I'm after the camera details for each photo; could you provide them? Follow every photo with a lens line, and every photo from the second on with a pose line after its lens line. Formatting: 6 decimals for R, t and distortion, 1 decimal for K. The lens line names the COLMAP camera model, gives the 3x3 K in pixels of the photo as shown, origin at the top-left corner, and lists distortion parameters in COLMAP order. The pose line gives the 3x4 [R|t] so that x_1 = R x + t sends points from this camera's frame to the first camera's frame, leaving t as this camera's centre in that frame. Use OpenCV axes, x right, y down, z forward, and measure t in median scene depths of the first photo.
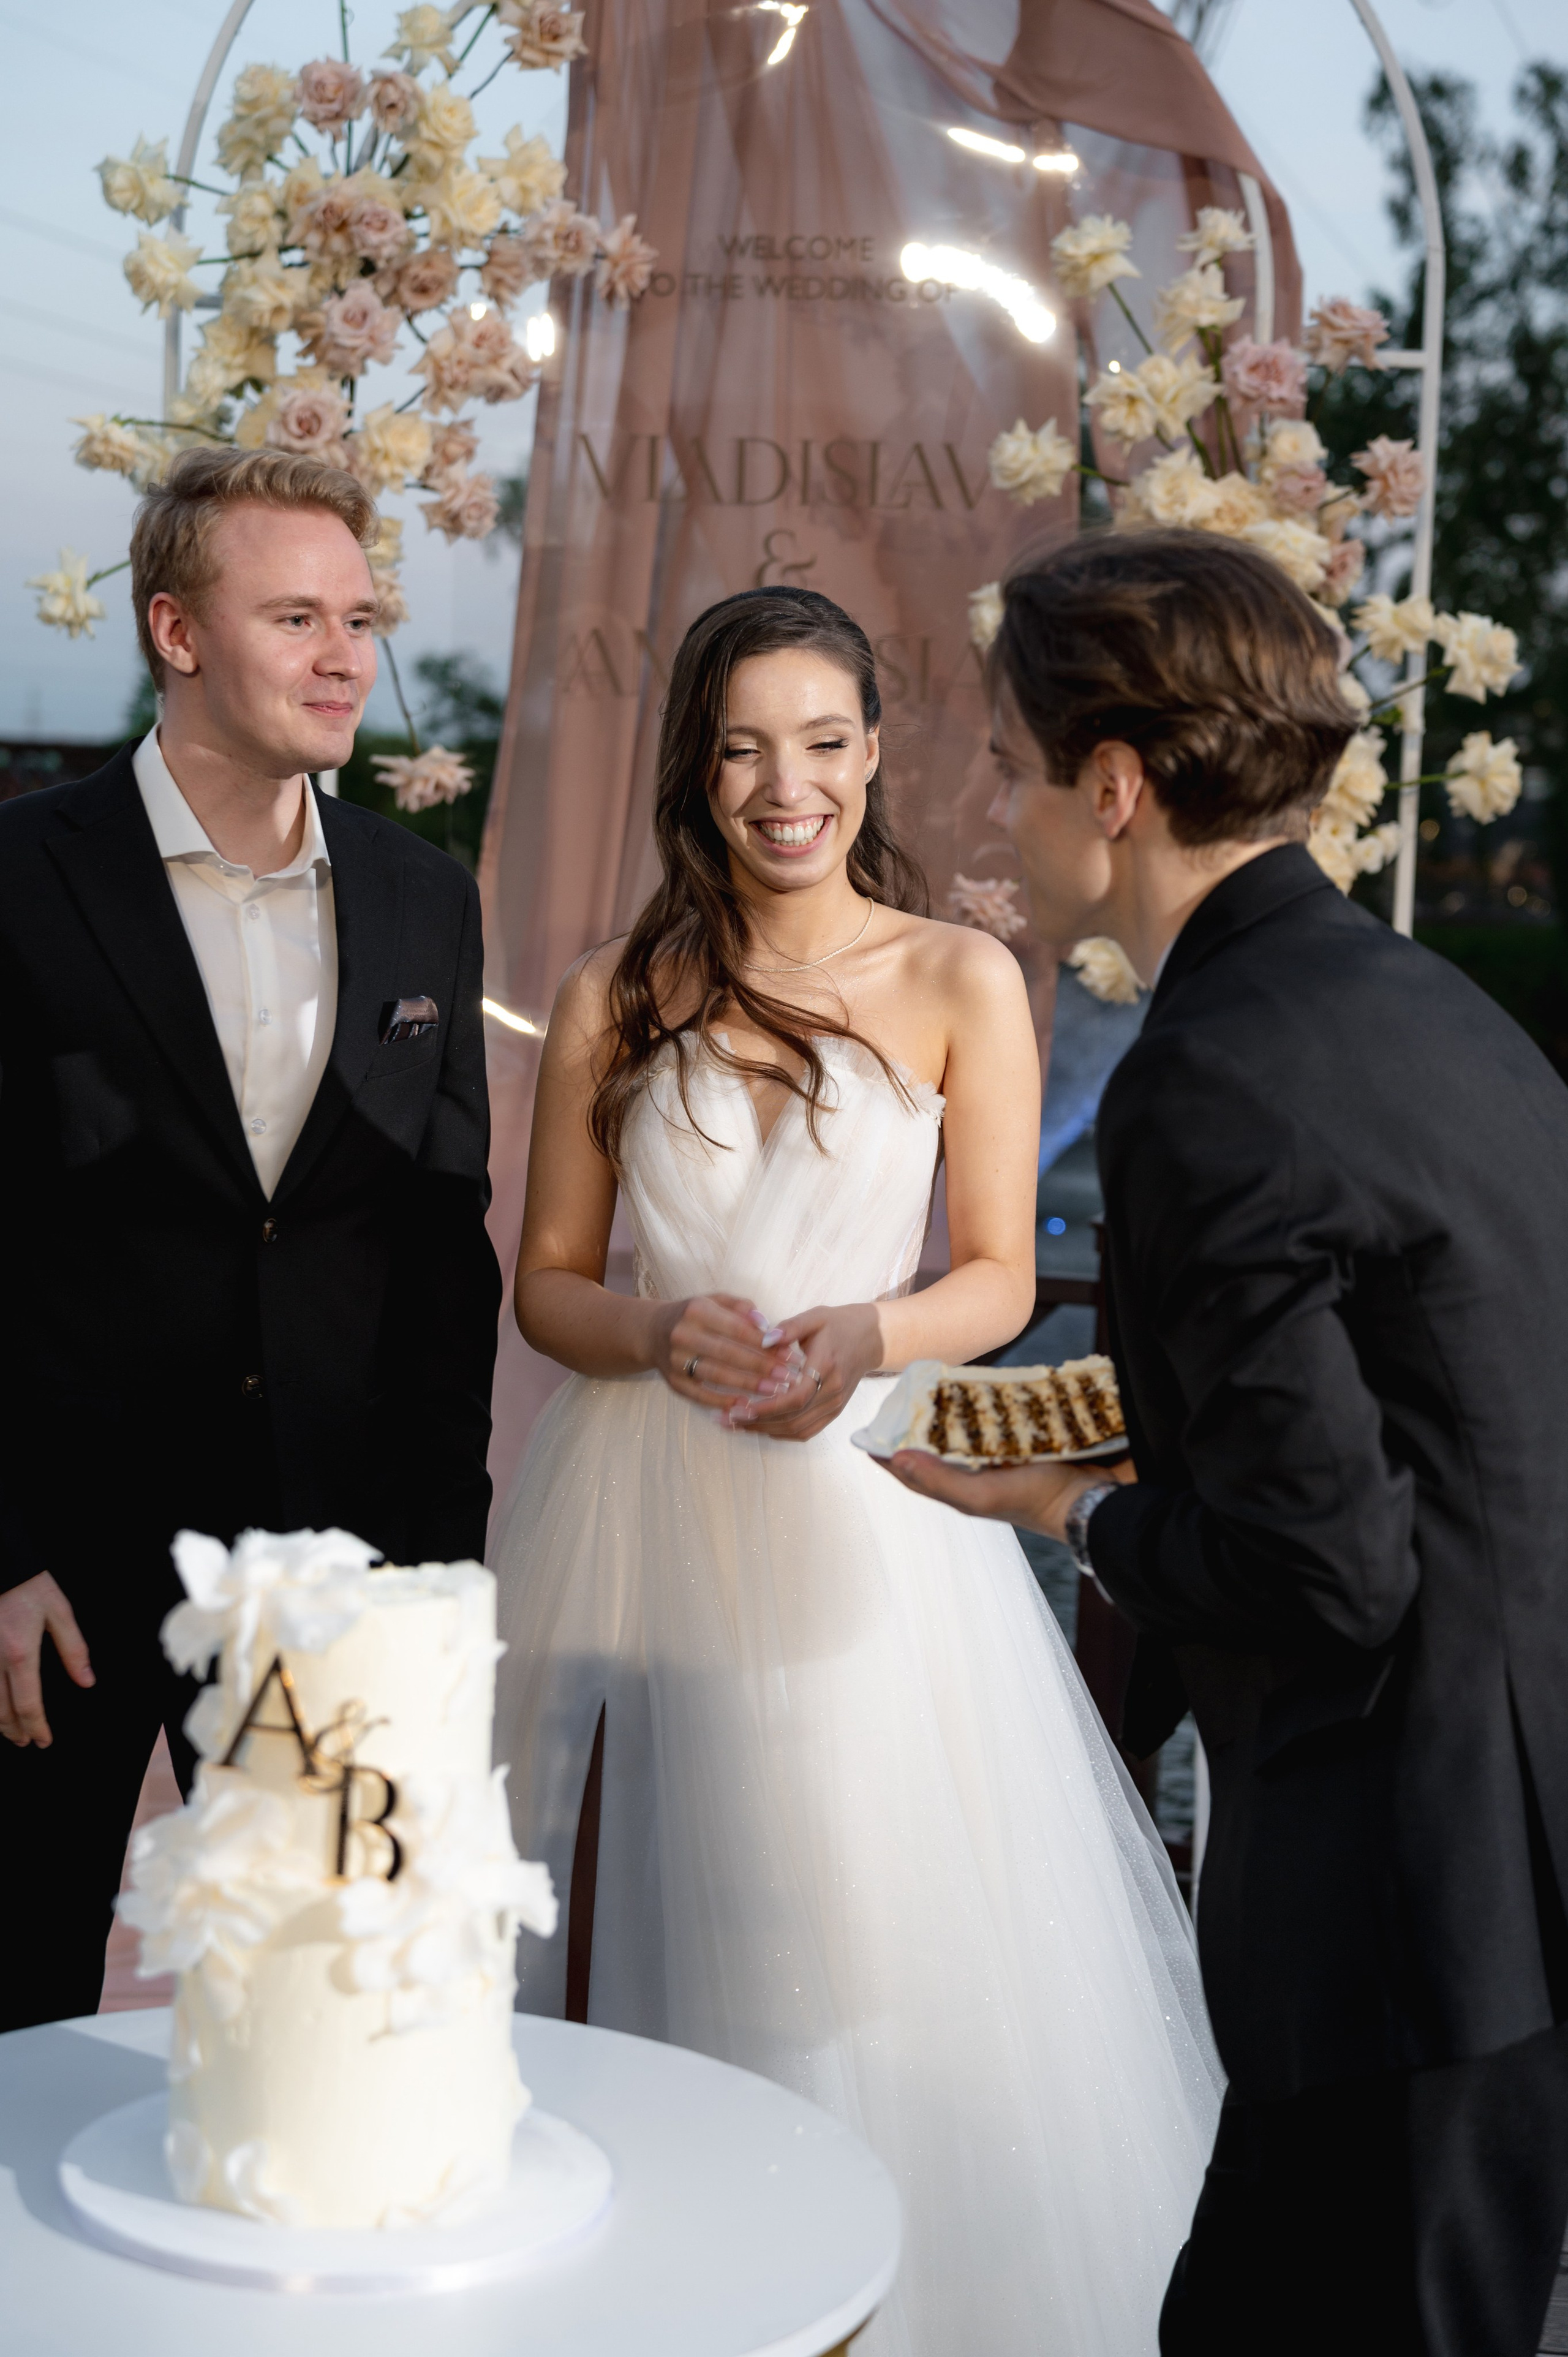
lens RADIAL K [[3486.2, 0, 756.5], [0, 3486.2, 1177.2], [0, 0, 1]] dist [-0.027192, -0.000448]
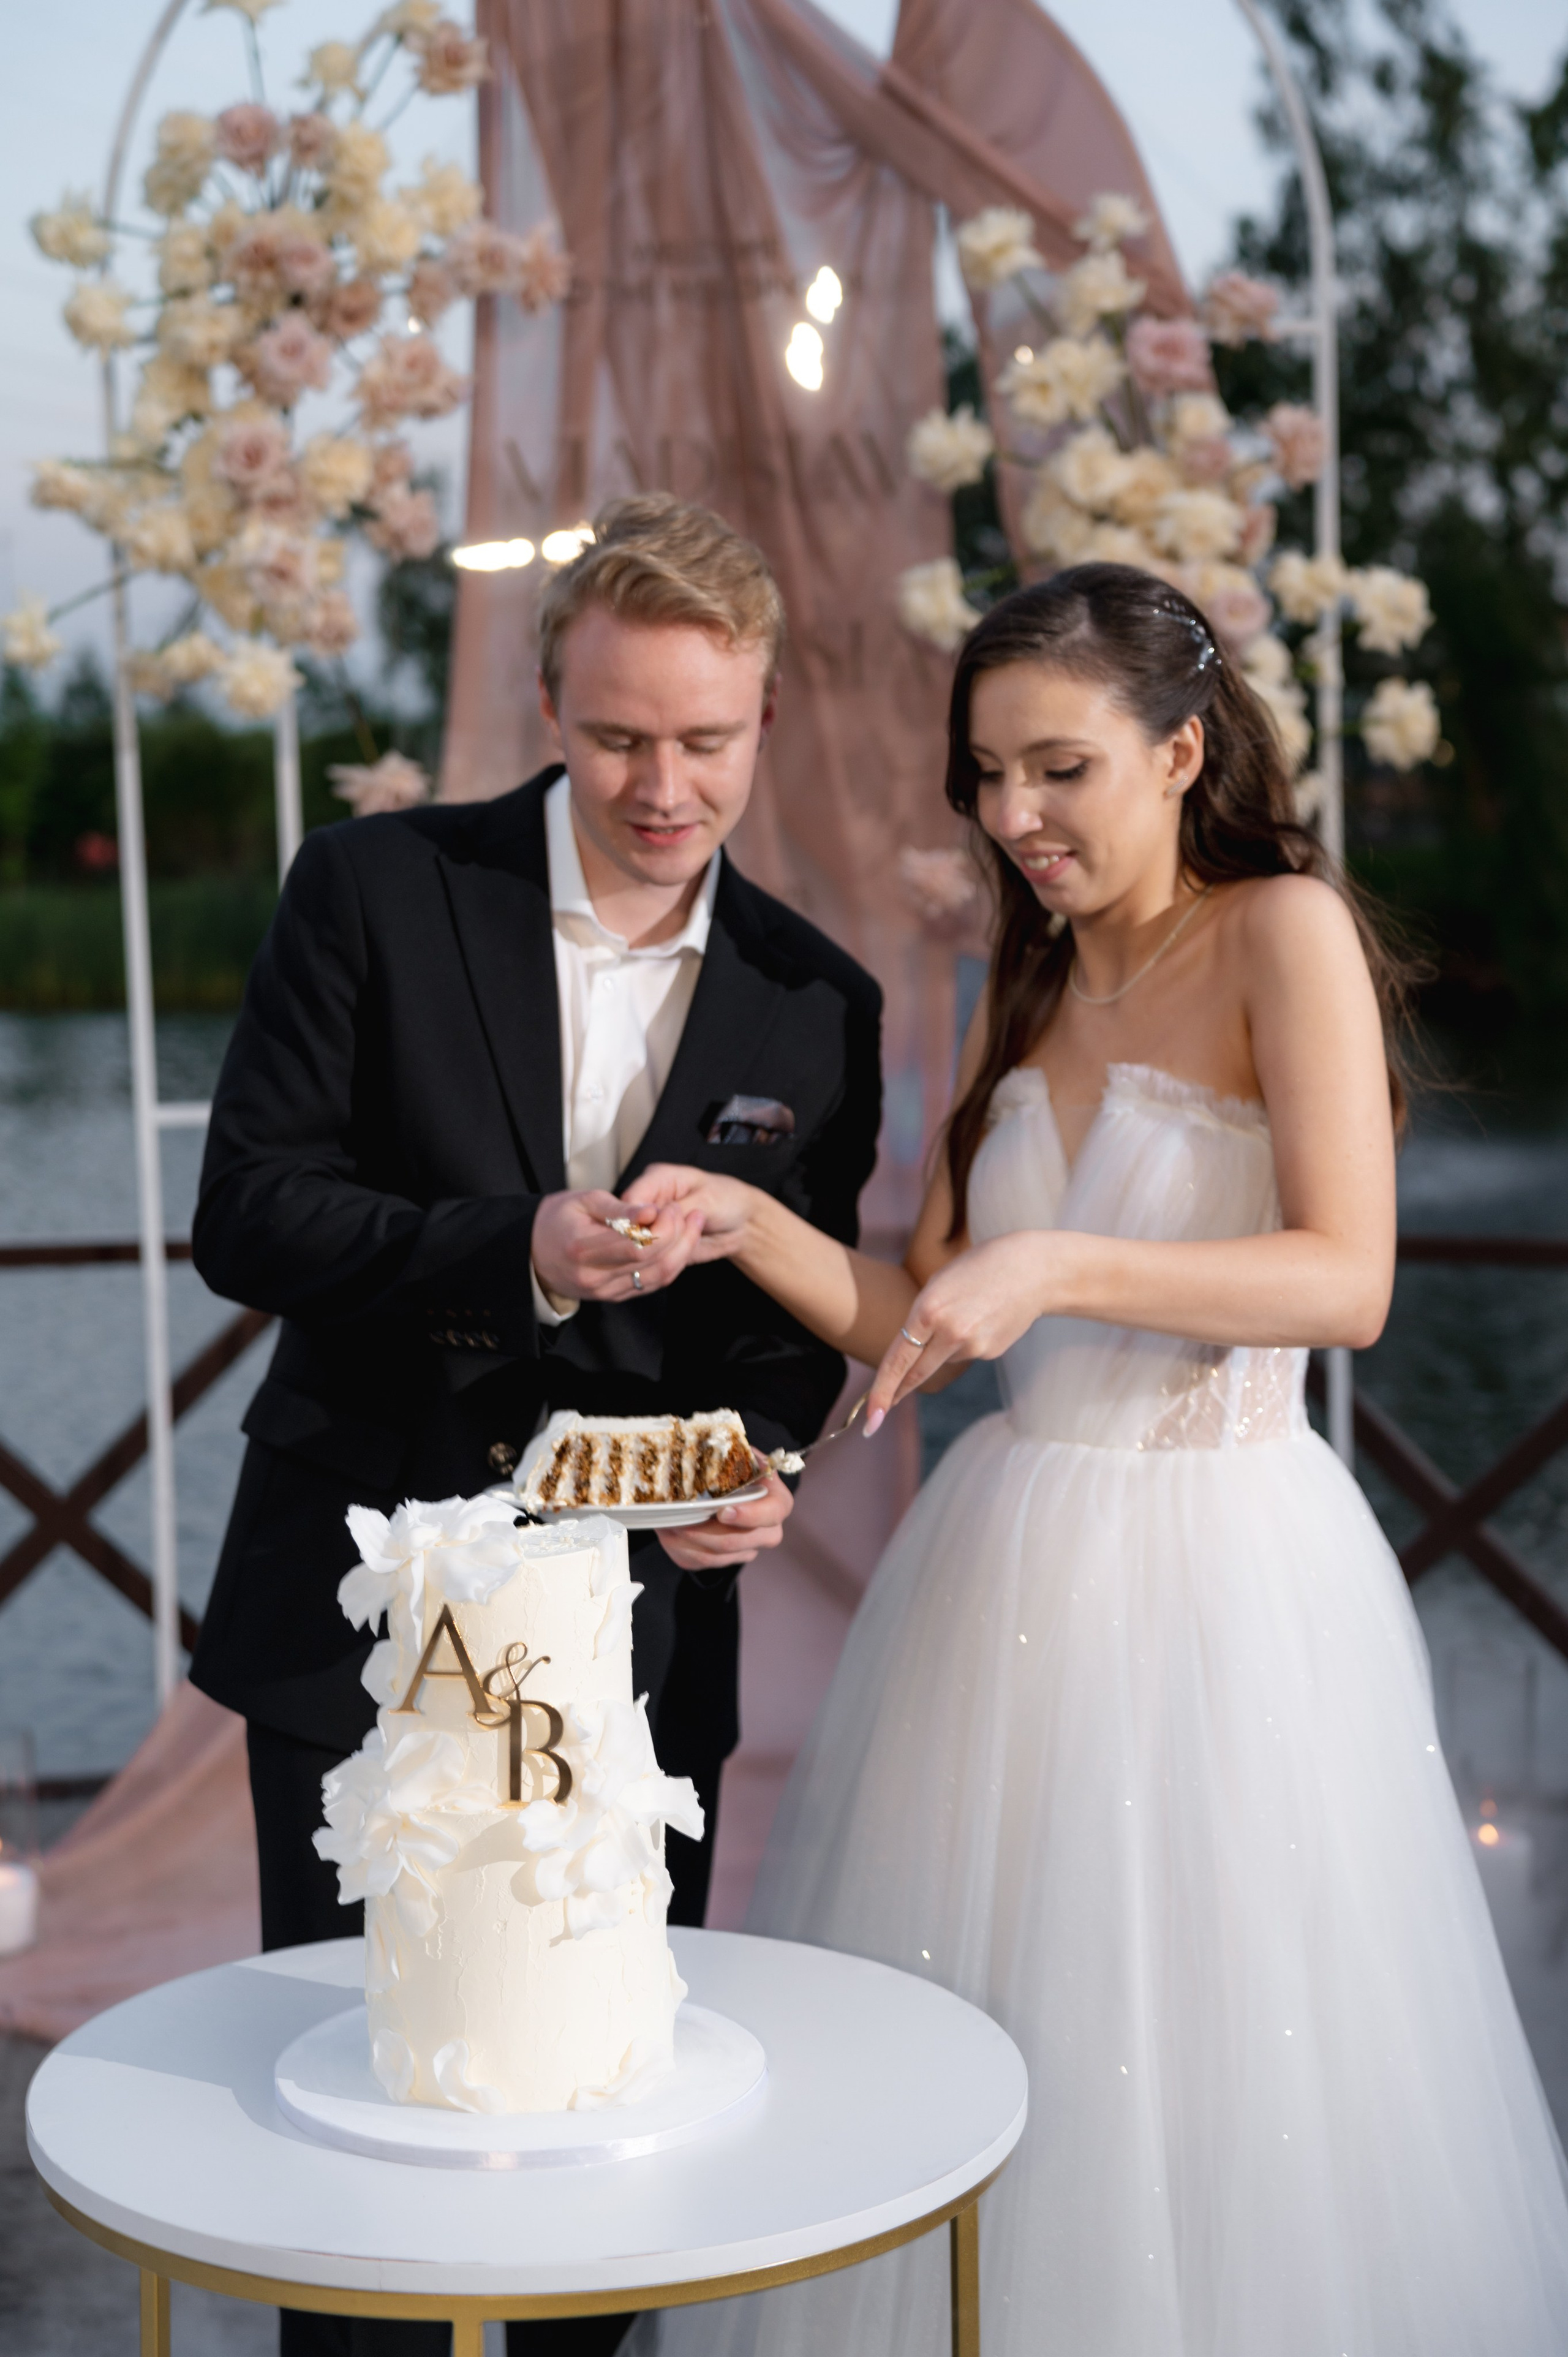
lens RADIAL K [[3532.4, 0, 784.0], [0, 3532.4, 1178.5], [0, 0, 1]] dist [-0.028272, -0.016356]
pose [[0.997030, -0.067869, 0.036403, -0.023959], [0.067544, 0.997665, 0.010081, -0.001903], [-0.037002, -0.007592, 0.999286, -0.054700]]
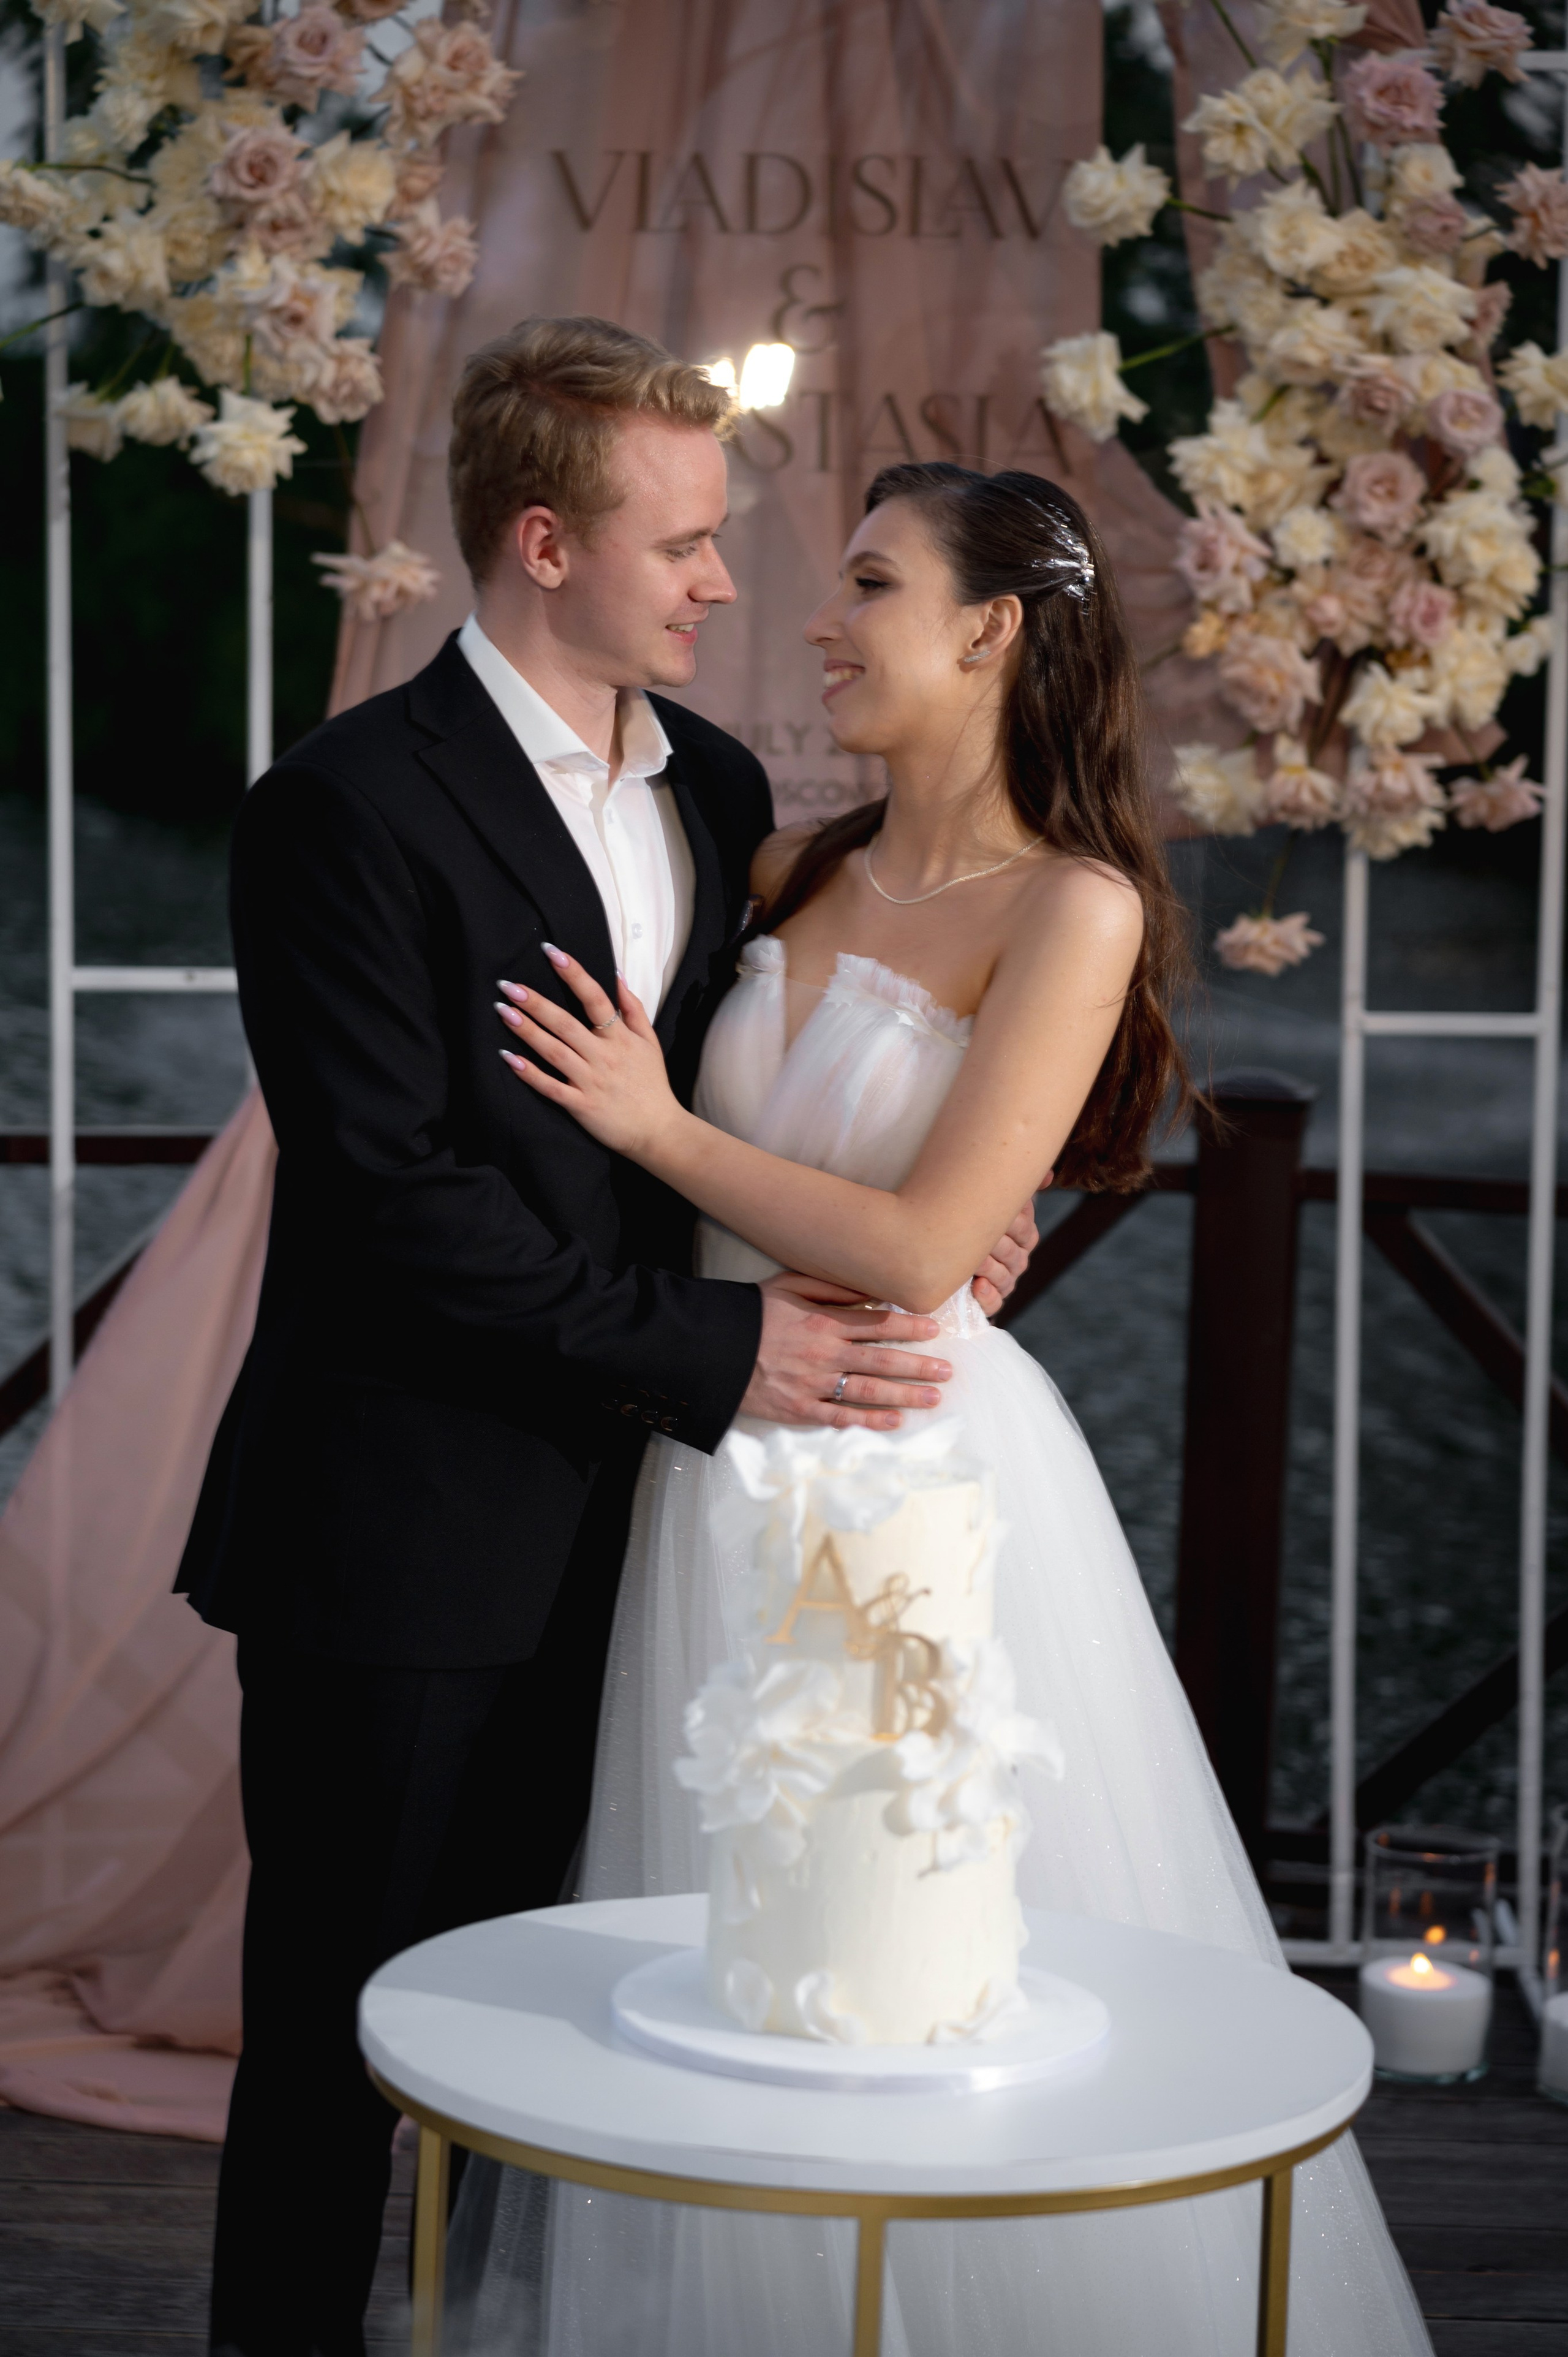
lens RADIAL K [[5246.5, 0, 784.0], [0, 5246.5, 1178.5], [0, 0, 1]] dist [-0.109268, 0.239428]
pose [[0.996353, -0.030975, 0.079511, -0.110525], [0.028346, 0.999020, 0.033983, -0.013789], [-0.080486, -0.031606, 0.996255, -0.263158]]
